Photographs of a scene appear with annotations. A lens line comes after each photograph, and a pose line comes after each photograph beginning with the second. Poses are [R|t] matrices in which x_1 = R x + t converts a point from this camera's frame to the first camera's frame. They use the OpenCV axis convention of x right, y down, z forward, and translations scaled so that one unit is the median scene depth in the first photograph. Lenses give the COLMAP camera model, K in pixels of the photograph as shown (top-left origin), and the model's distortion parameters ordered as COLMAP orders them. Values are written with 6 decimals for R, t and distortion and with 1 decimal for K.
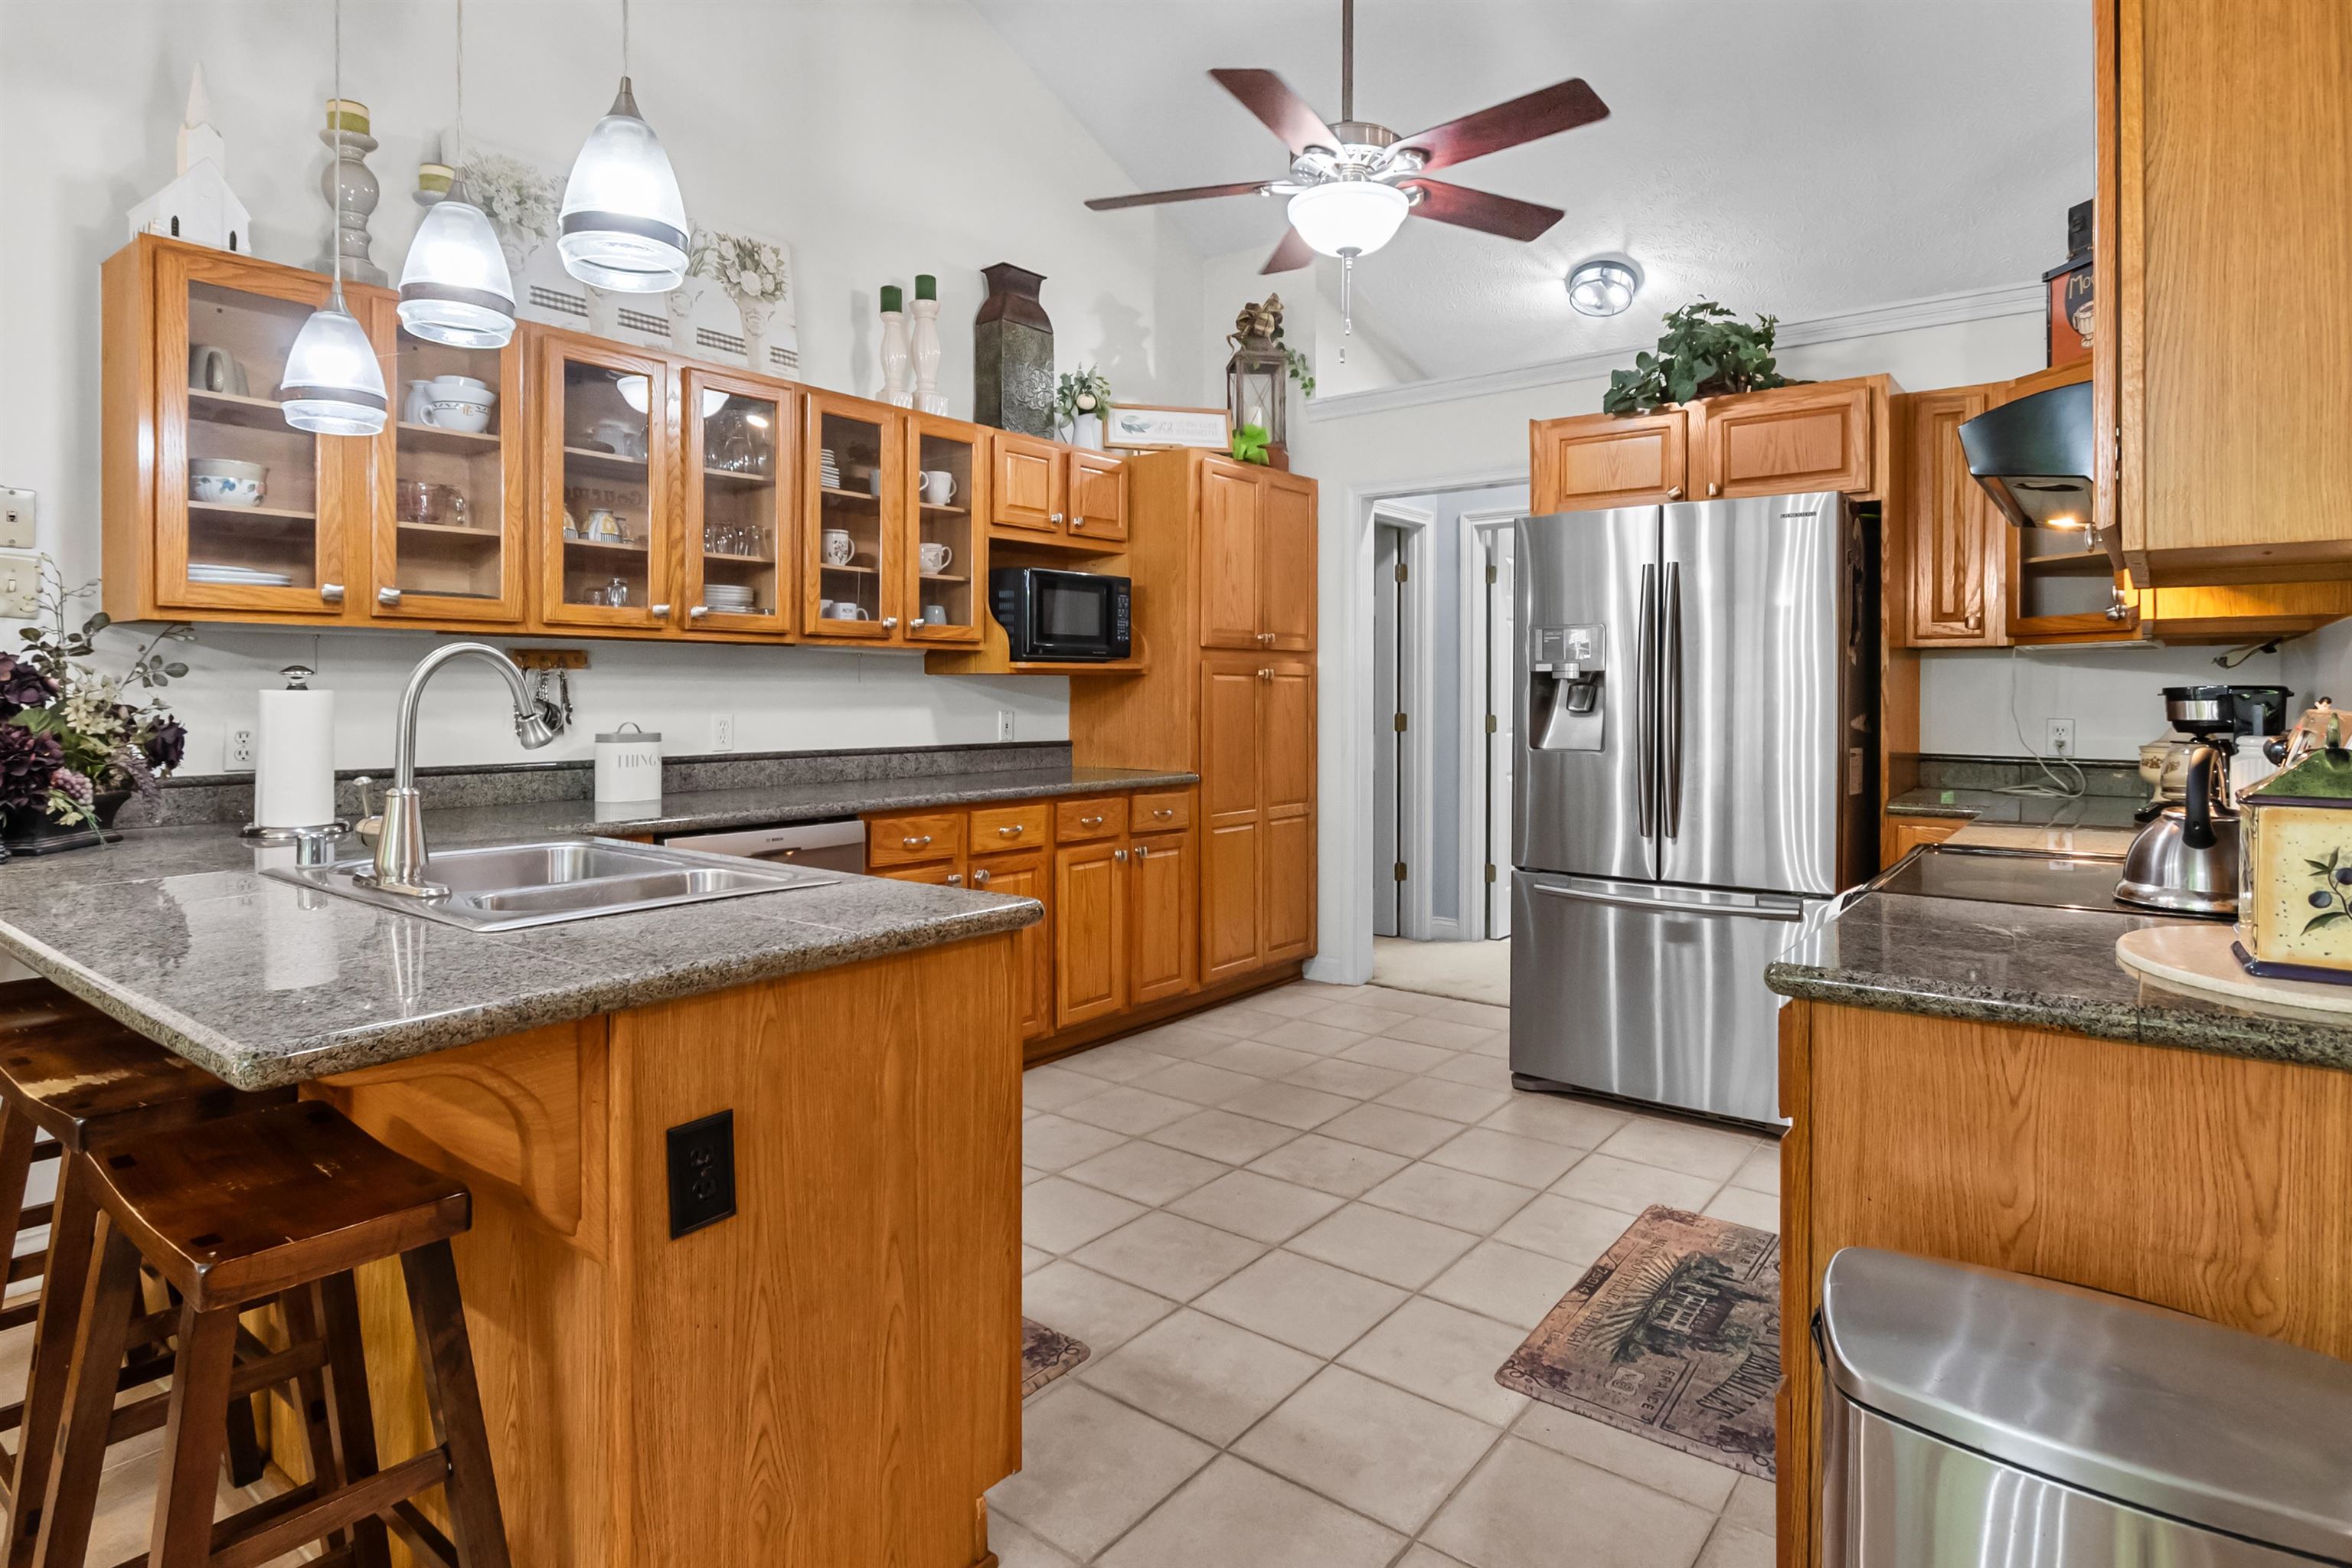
lens RADIAL K [[1247.3, 0, 1164.2], [0, 1247.3, 692.1], [0, 0, 1]] dist [0.020415, 0.000765]
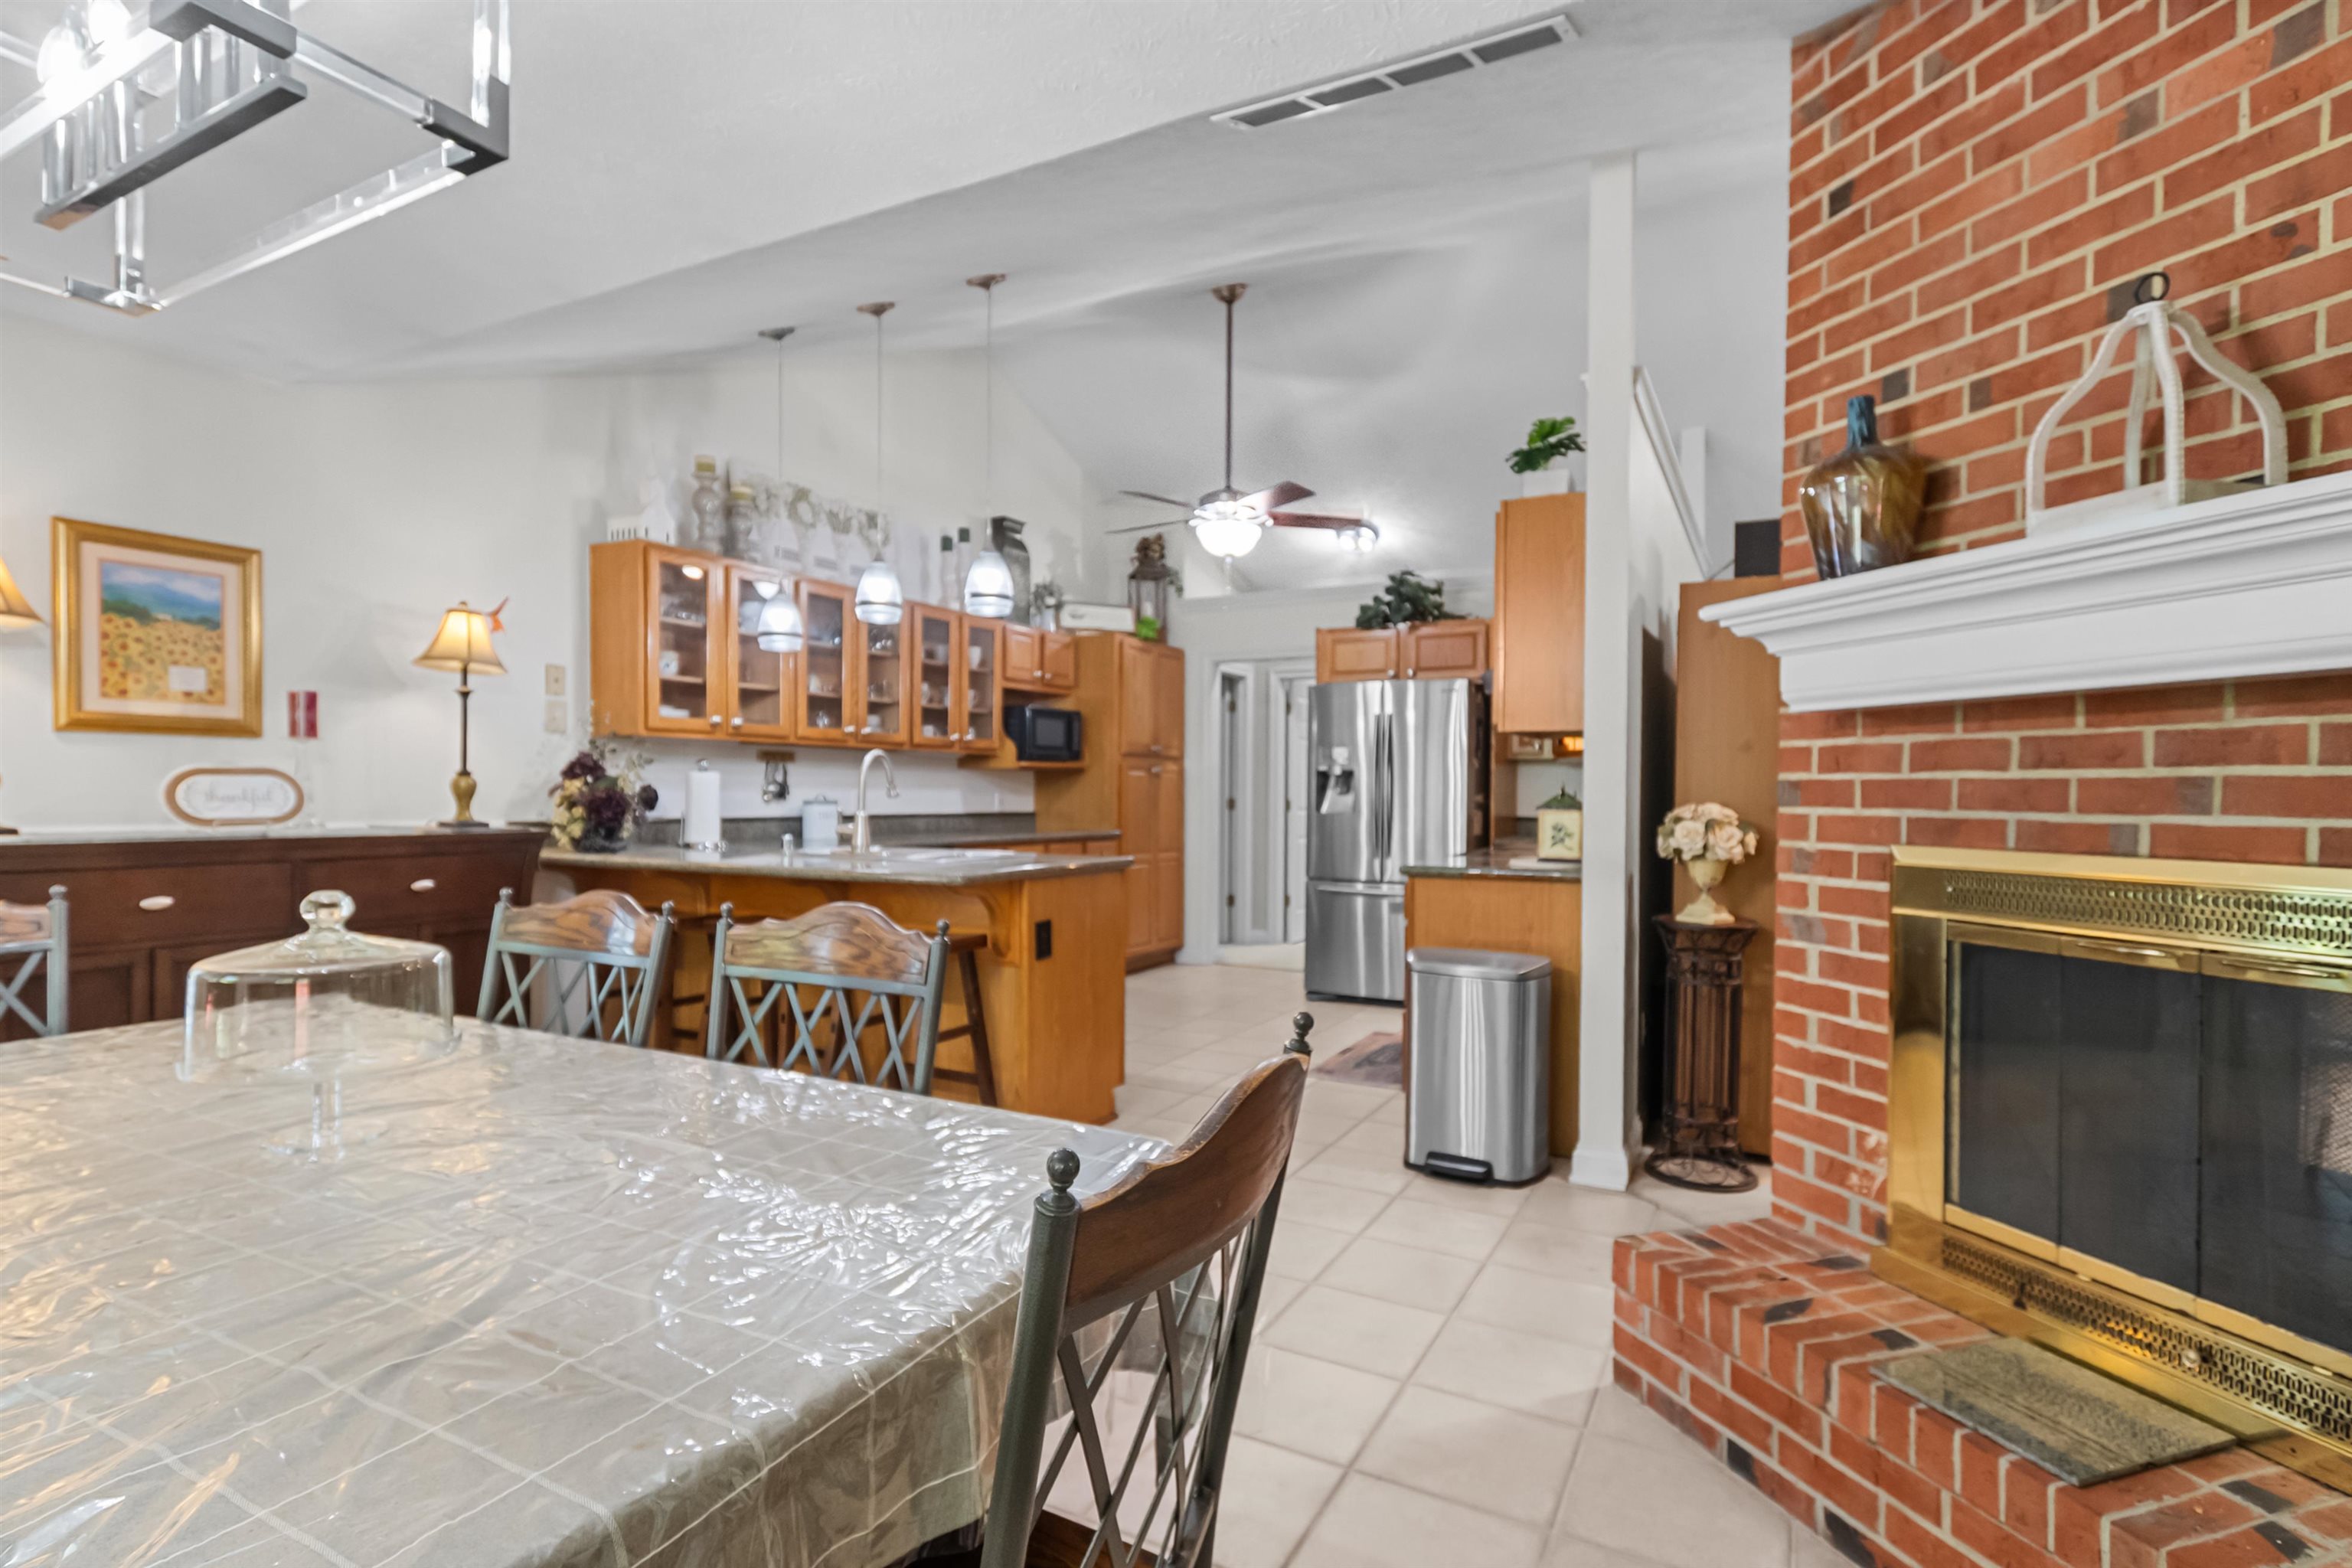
lens RADIAL K [[1128.0, 0, 1179.2], [0, 1128.0, 798.2], [0, 0, 1]] dist [0.014013, -0.000118]
pose [[0.984407, 0.004906, 0.175839, -0.176478], [-0.005768, 0.999974, 0.004391, 0.016861], [-0.175813, -0.005336, 0.984409, -0.535735]]
